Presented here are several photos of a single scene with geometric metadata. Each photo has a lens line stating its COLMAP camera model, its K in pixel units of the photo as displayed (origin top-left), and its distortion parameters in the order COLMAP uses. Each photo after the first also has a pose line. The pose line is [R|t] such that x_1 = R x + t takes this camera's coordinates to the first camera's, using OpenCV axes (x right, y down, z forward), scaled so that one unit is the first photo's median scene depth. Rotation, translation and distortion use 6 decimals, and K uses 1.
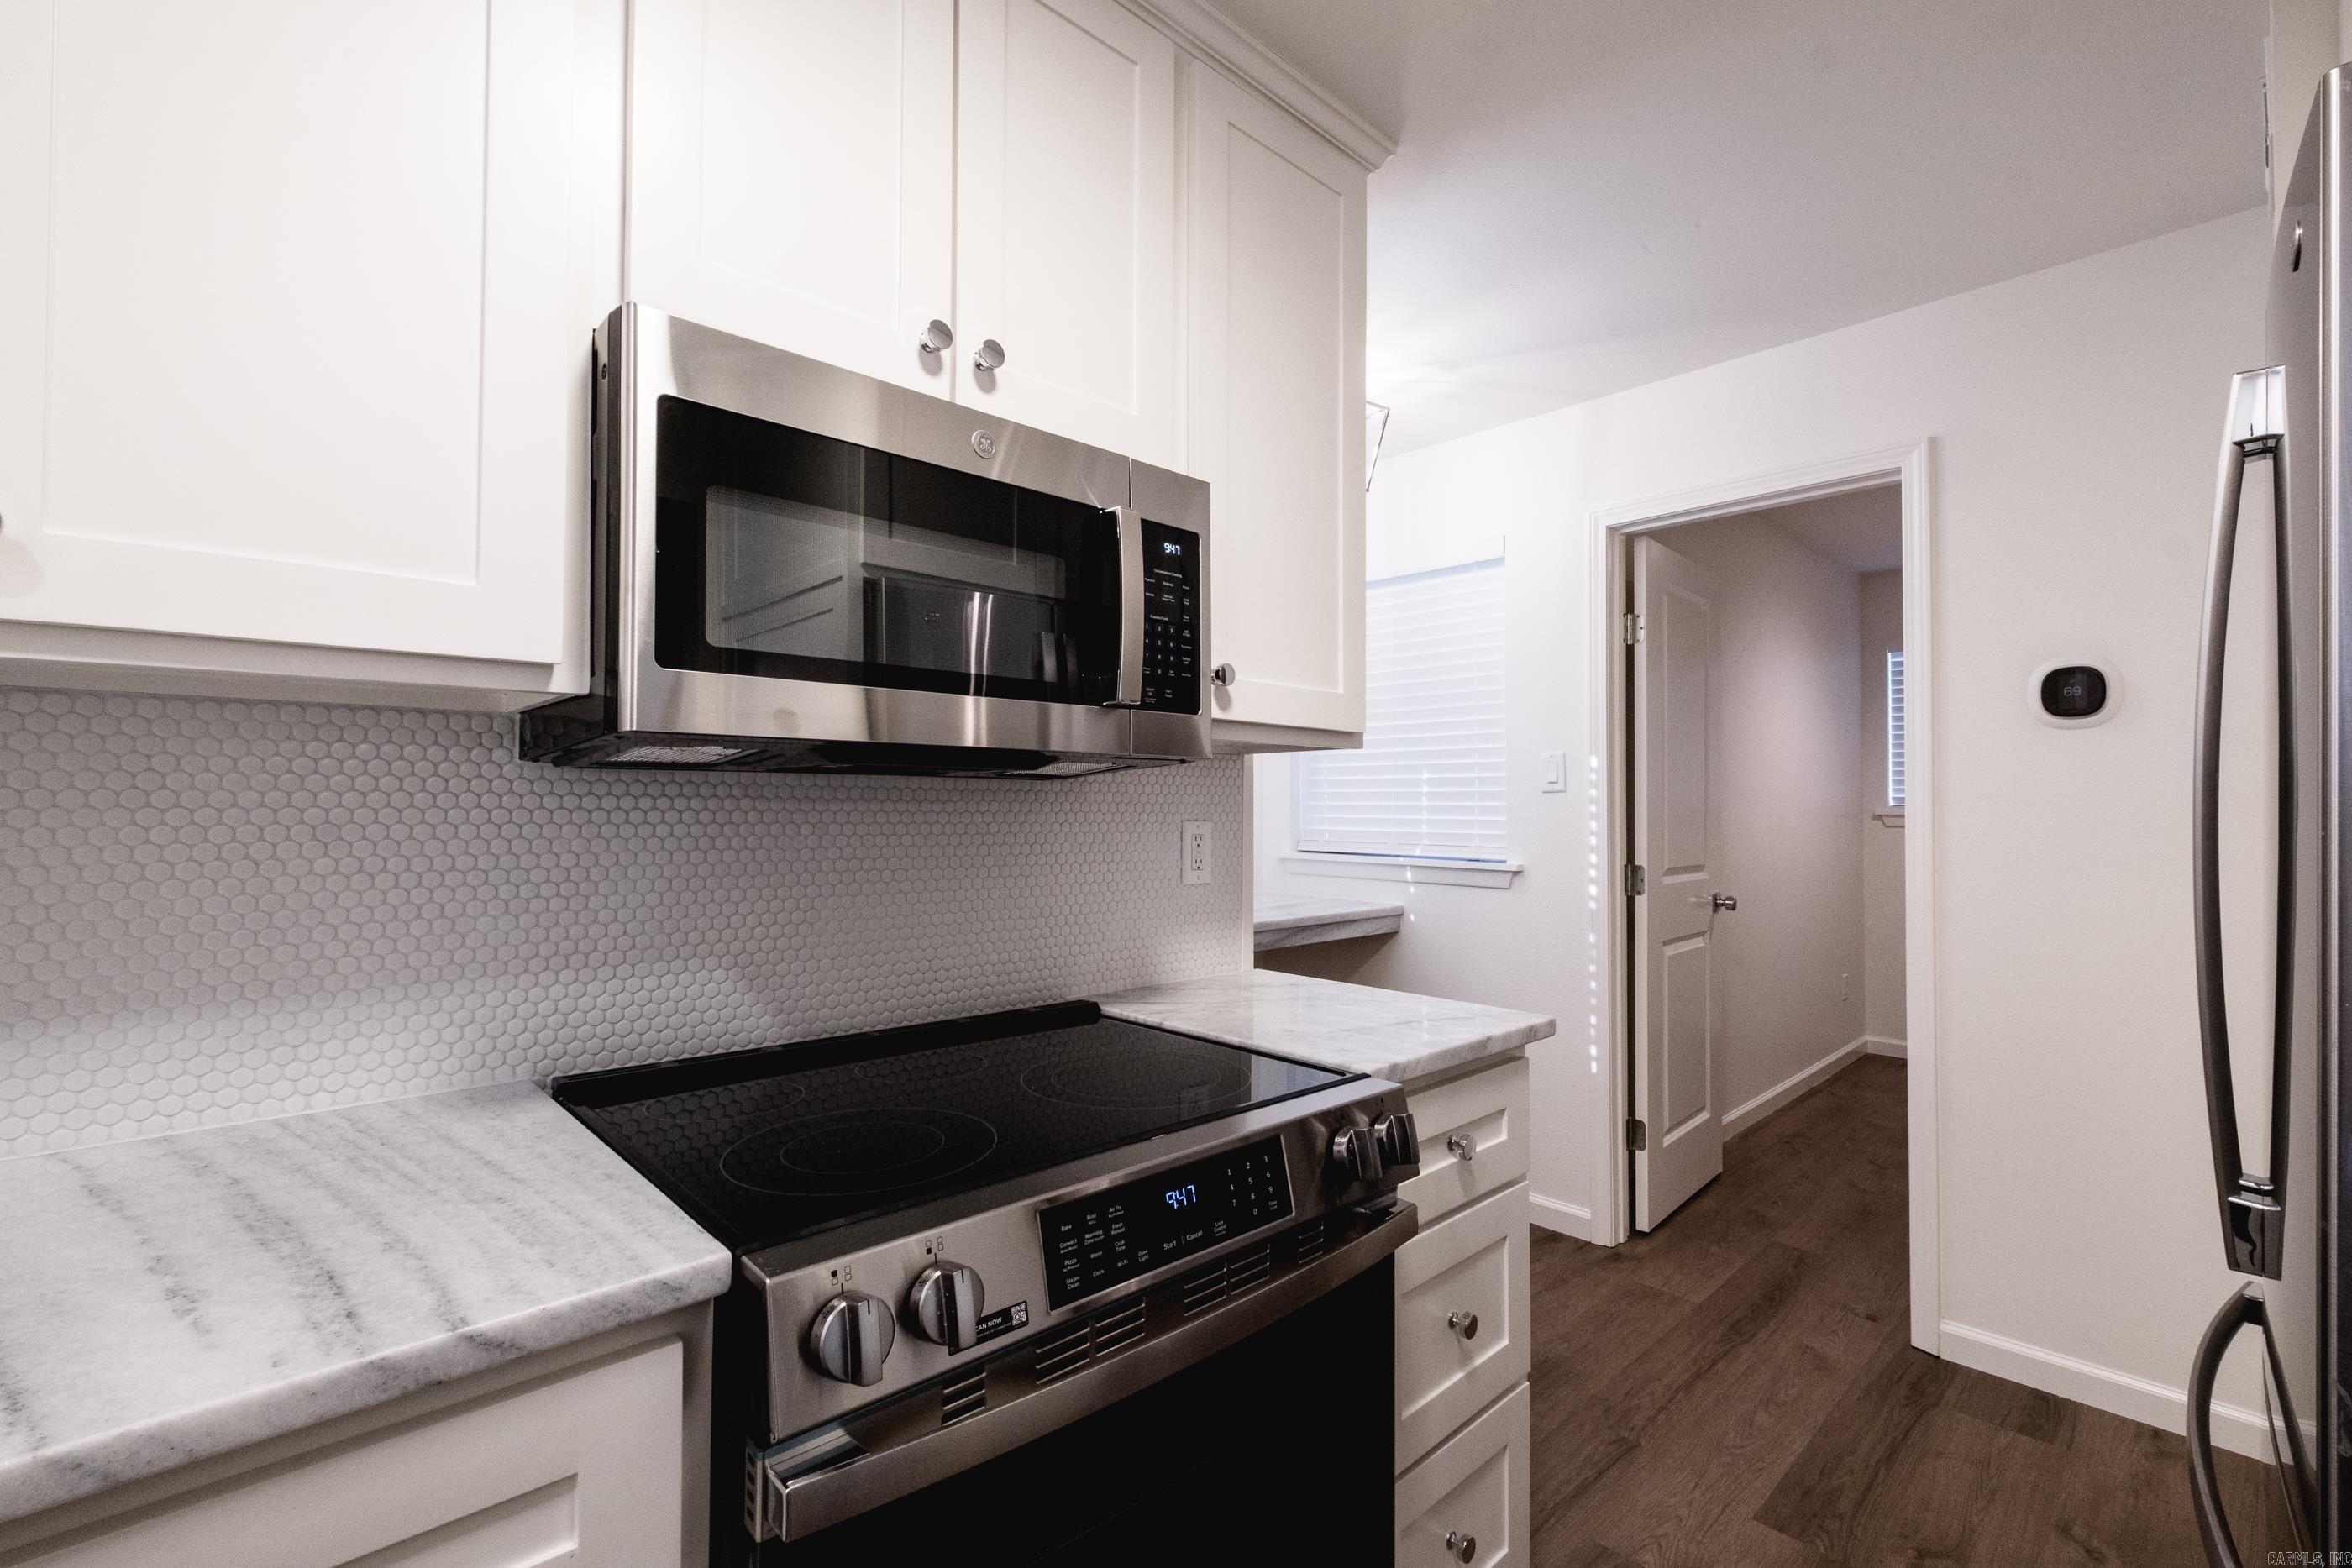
lens RADIAL K [[1019.8, 0, 1201.0], [0, 1019.8, 787.8], [0, 0, 1]] dist [0.006412, -0.003339]
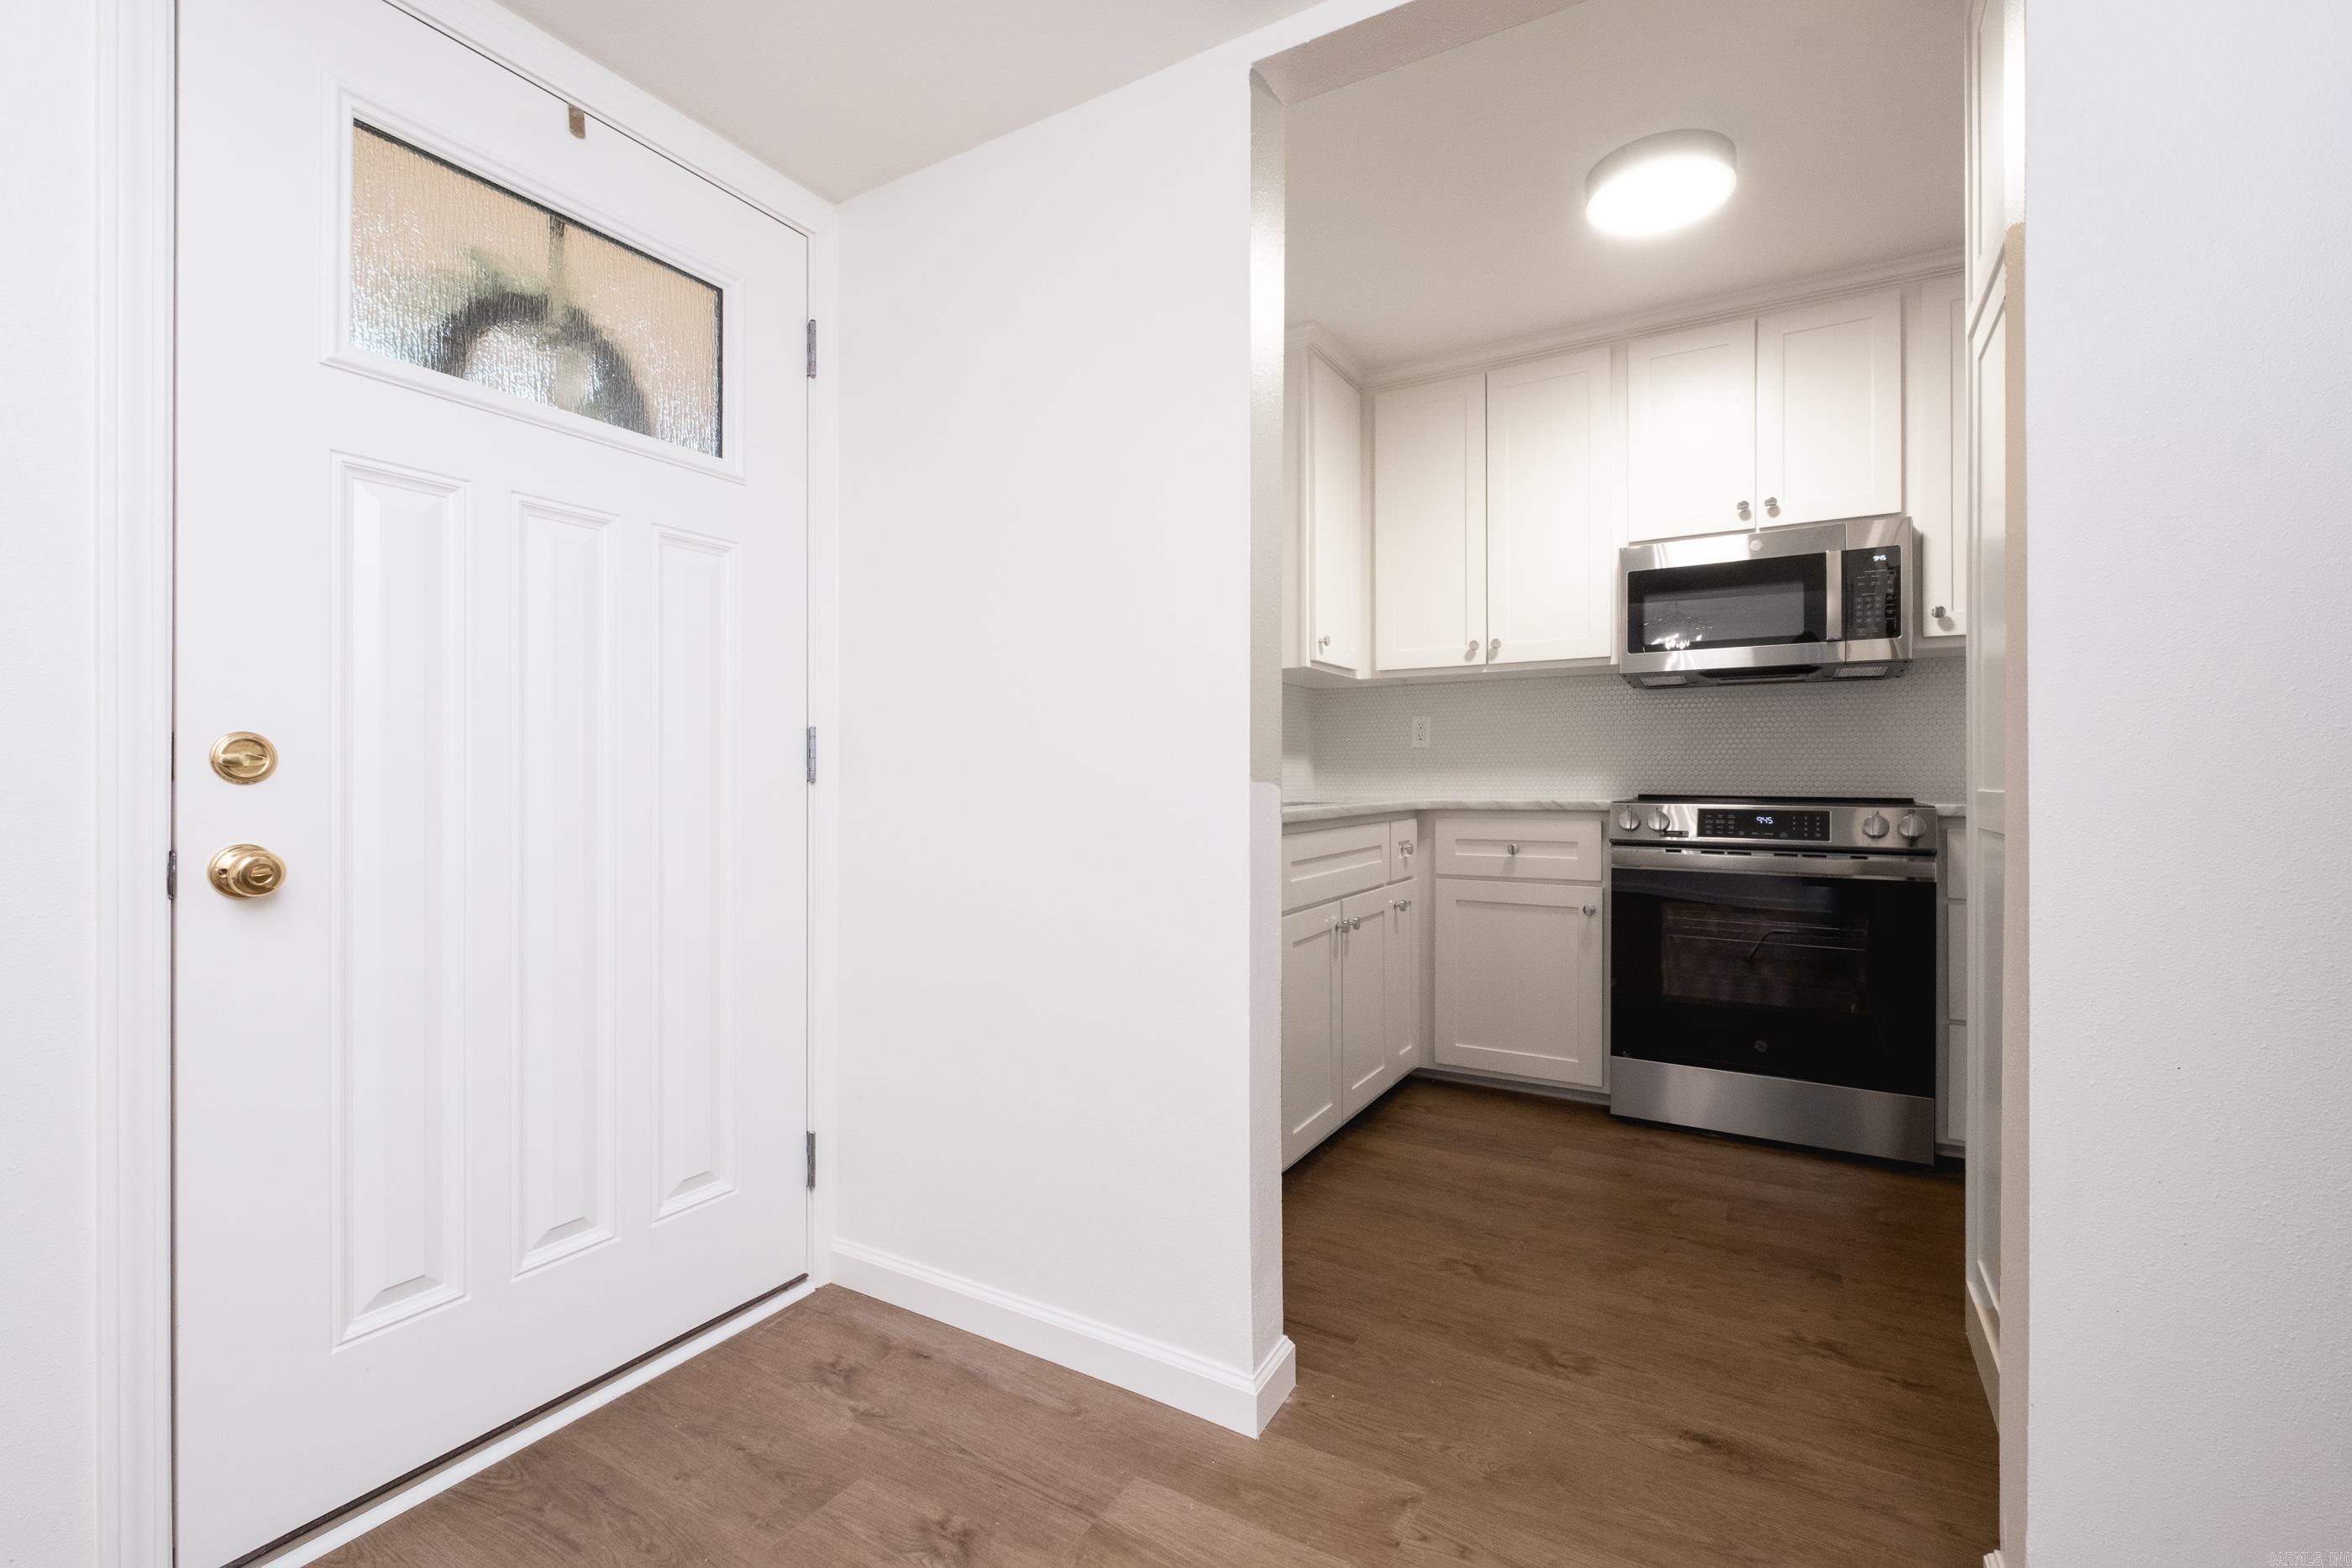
lens RADIAL K [[1019.8, 0, 1176.0], [0, 1019.8, 780.9], [0, 0, 1]] dist [0.006412, -0.003339]
pose [[0.257592, -0.004666, -0.966243, 1.852717], [0.018737, 0.999824, 0.000167, 0.215086], [0.966072, -0.018148, 0.257634, -1.045182]]
